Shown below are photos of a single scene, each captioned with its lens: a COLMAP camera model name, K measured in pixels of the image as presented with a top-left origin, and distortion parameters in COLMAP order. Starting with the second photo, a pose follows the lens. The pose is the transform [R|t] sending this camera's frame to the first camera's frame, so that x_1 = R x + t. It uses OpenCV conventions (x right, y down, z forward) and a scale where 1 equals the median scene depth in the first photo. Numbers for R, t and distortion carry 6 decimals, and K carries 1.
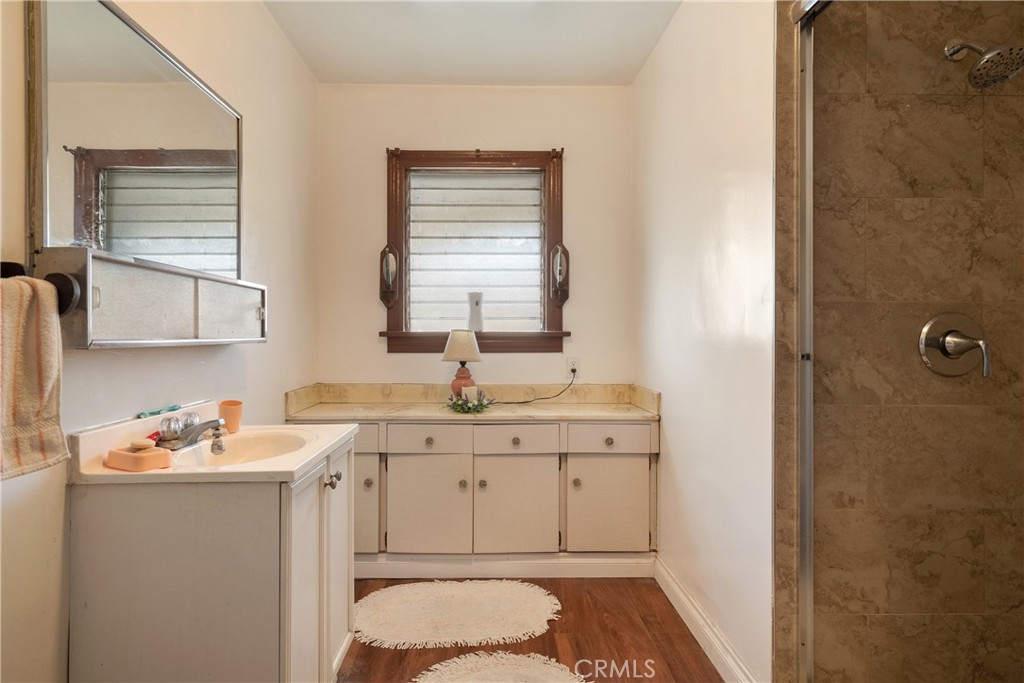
lens RADIAL K [[569.5, 0, 509.9], [0, 569.5, 336.0], [0, 0, 1]] dist [0.003670, 0.004943]
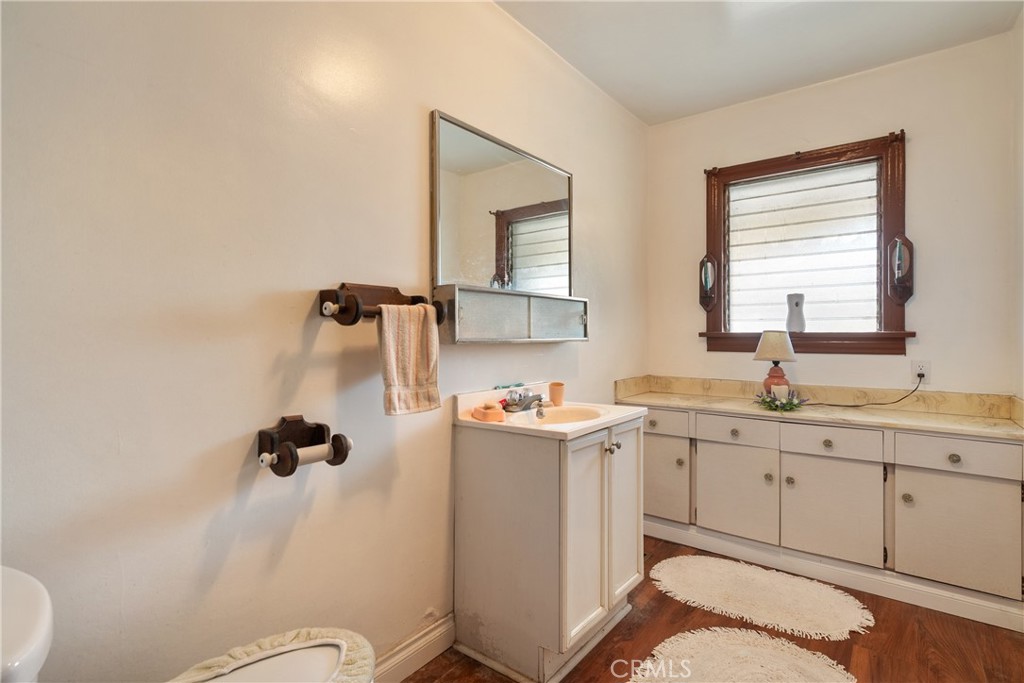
lens RADIAL K [[508.1, 0, 512.3], [0, 508.1, 340.4], [0, 0, 1]] dist [0.001464, 0.002713]
pose [[0.781837, 0.007639, -0.623437, 0.130428], [-0.001804, 0.999948, 0.009989, -0.001398], [0.623481, -0.006685, 0.781810, -0.026682]]
